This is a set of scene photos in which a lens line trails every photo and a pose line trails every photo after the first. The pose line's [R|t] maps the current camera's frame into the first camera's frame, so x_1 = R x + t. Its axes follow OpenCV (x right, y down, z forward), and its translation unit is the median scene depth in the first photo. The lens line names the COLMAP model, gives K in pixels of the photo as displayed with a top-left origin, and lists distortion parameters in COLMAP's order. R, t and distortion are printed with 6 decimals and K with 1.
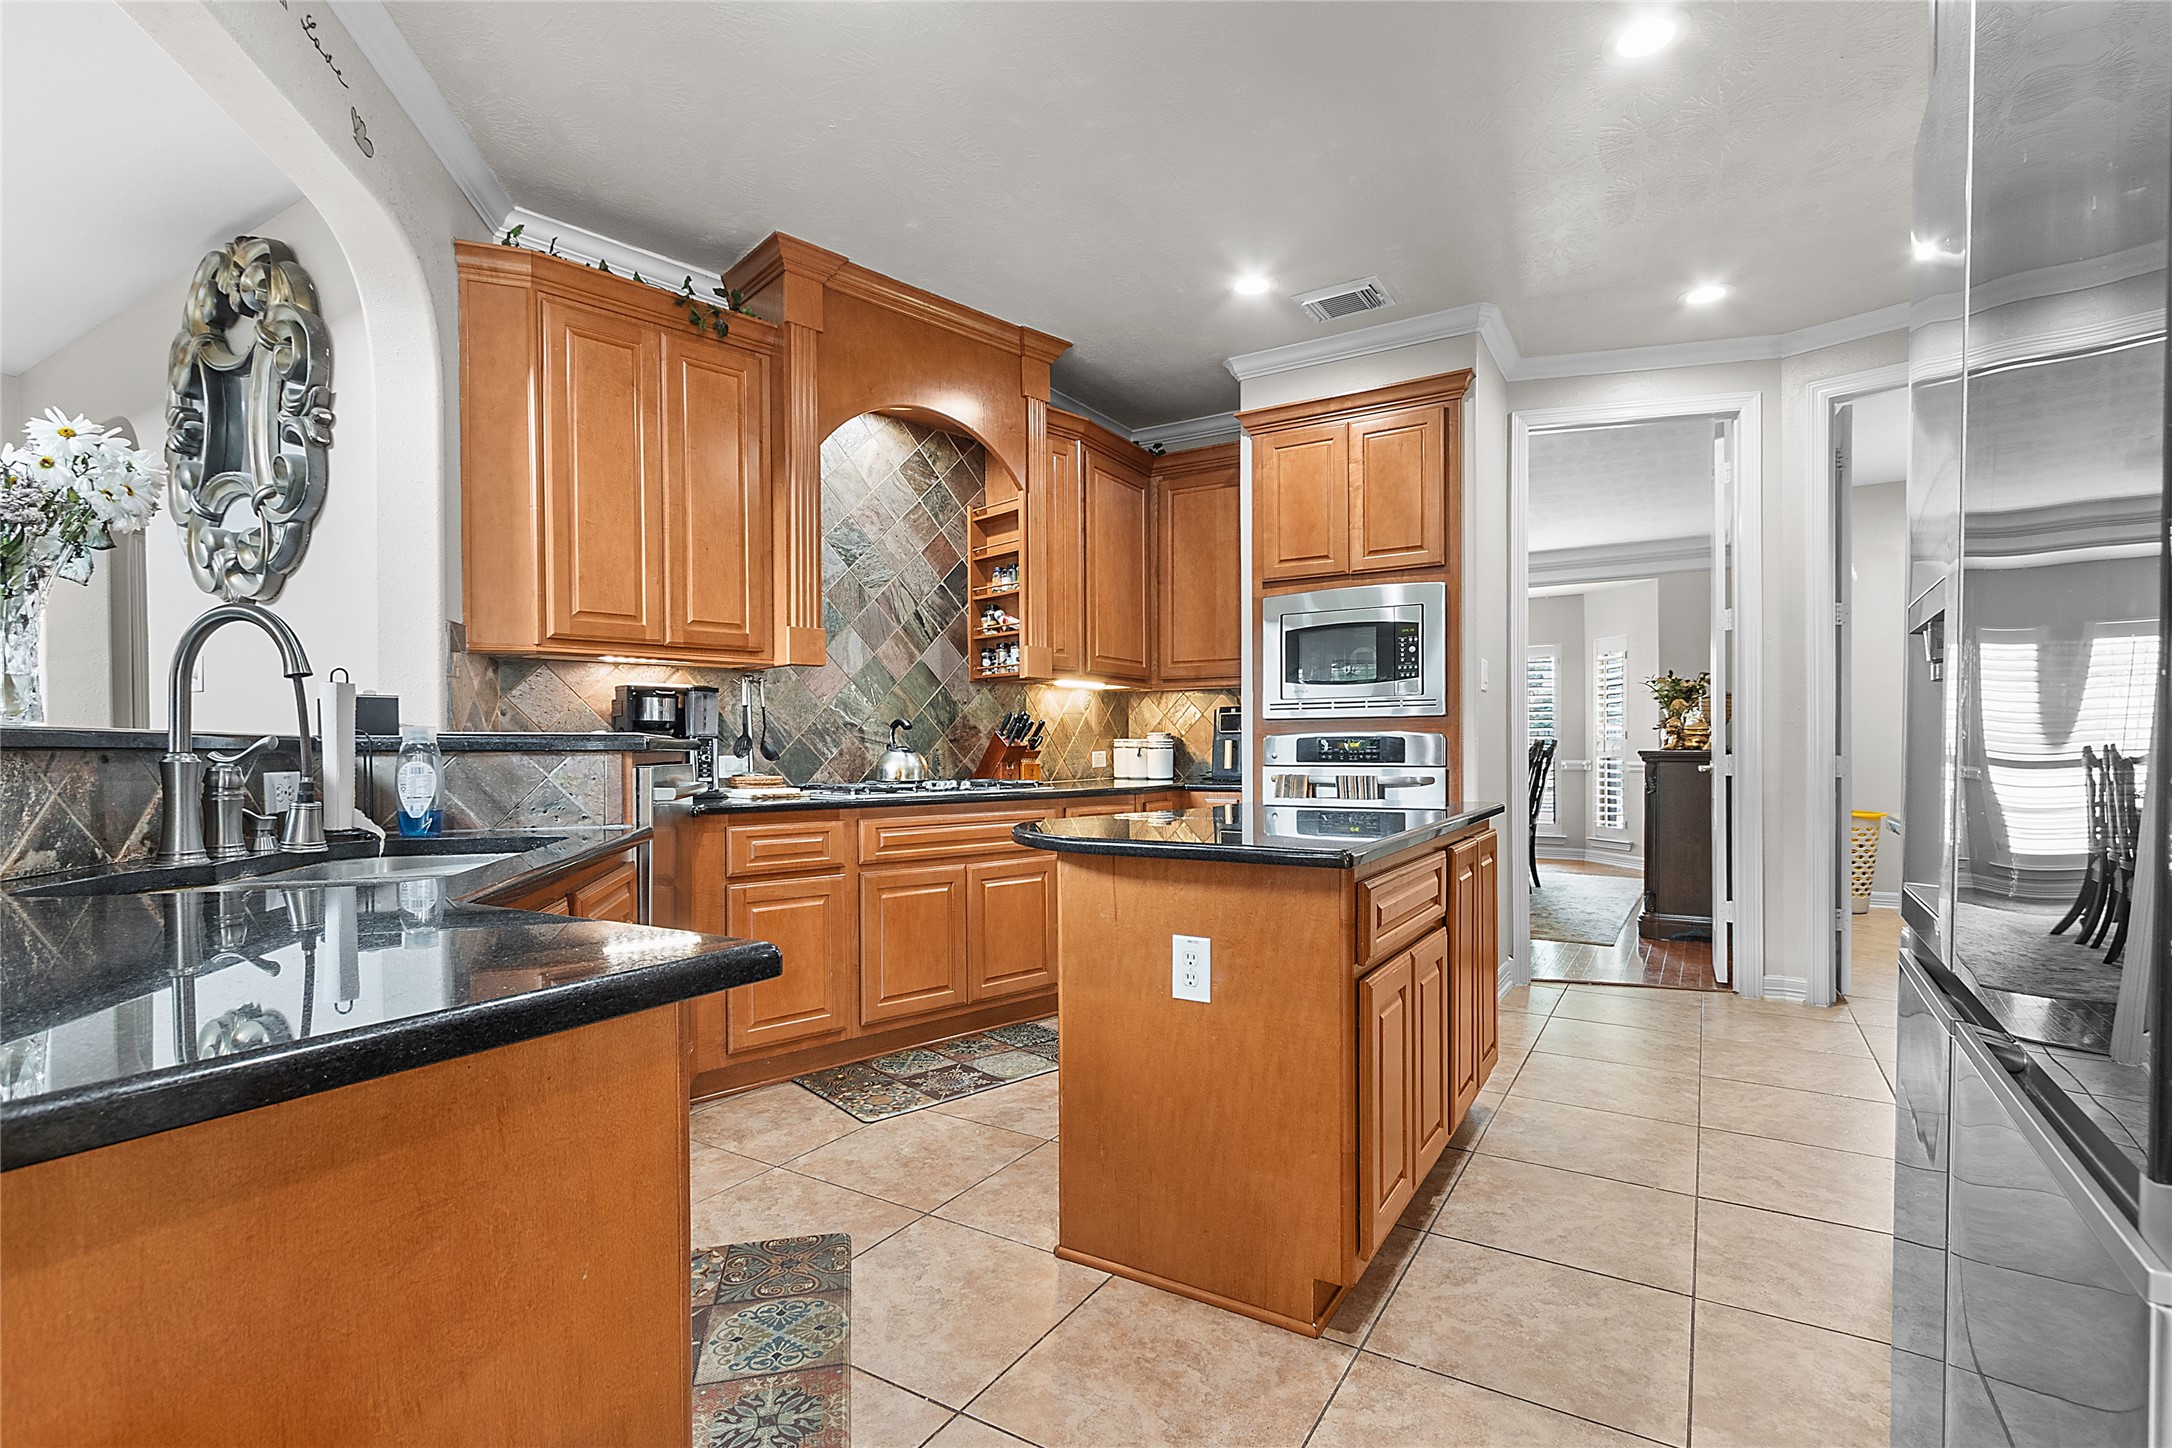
lens RADIAL K [[995.4, 0, 1110.1], [0, 995.4, 752.7], [0, 0, 1]] dist [0.005963, -0.000829]
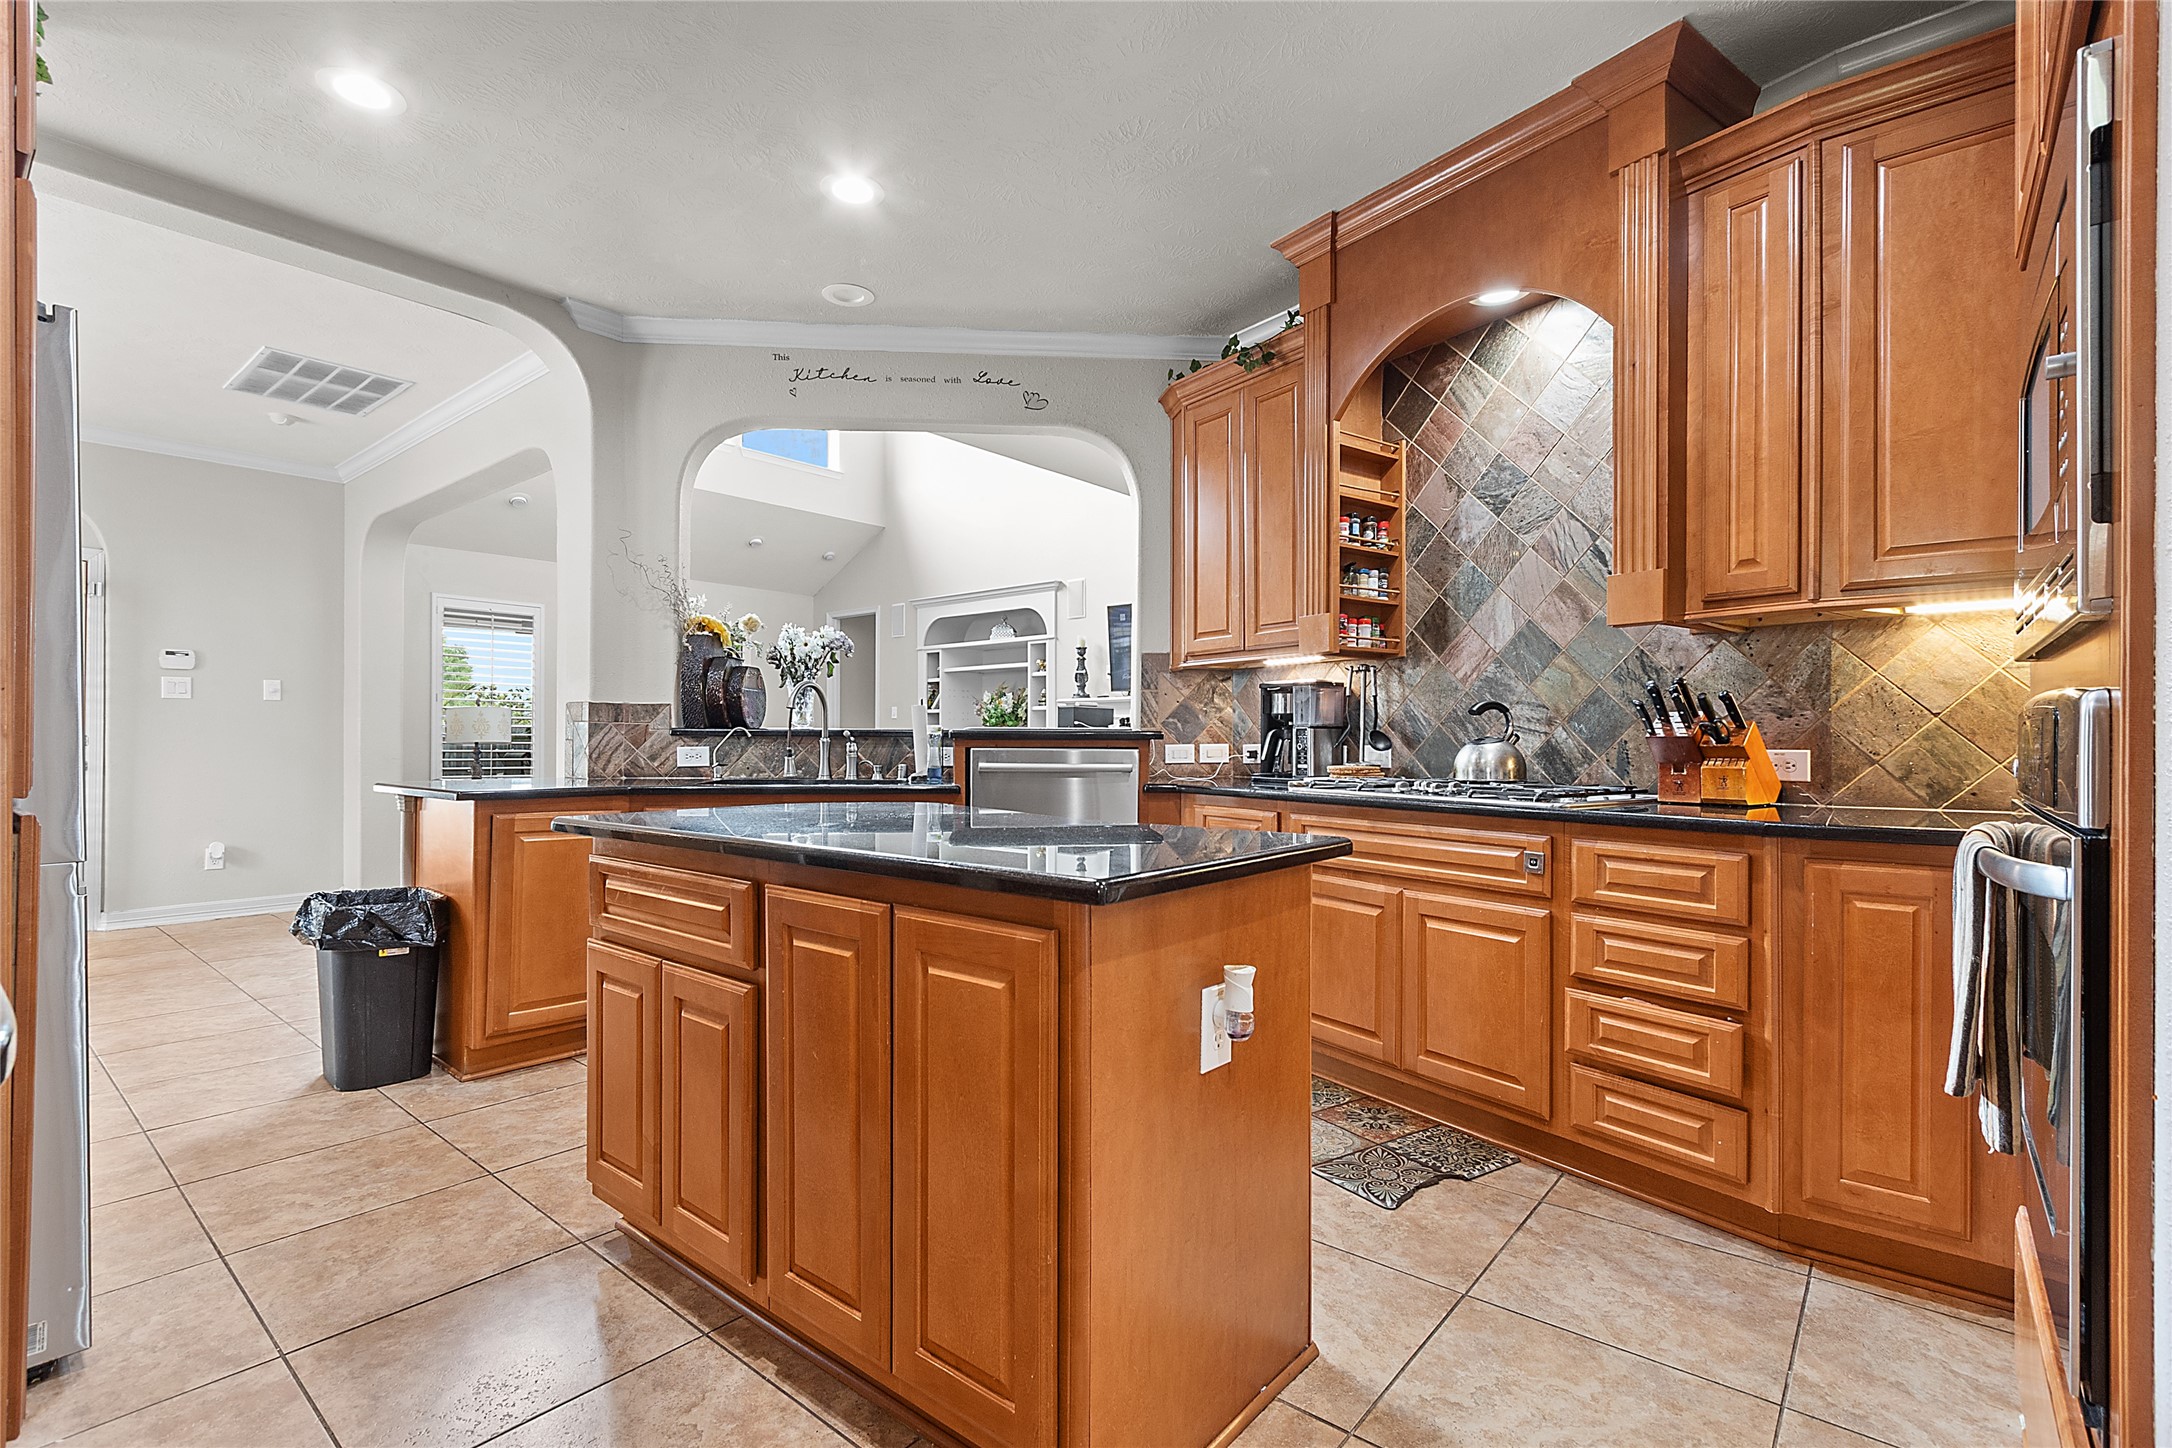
lens RADIAL K [[995.4, 0, 1085.0], [0, 995.4, 737.4], [0, 0, 1]] dist [0.005963, -0.000829]
pose [[-0.156979, 0.005624, -0.987586, 0.627727], [-0.006582, 0.999956, 0.006740, -0.009291], [0.987580, 0.007559, -0.156935, 0.836212]]
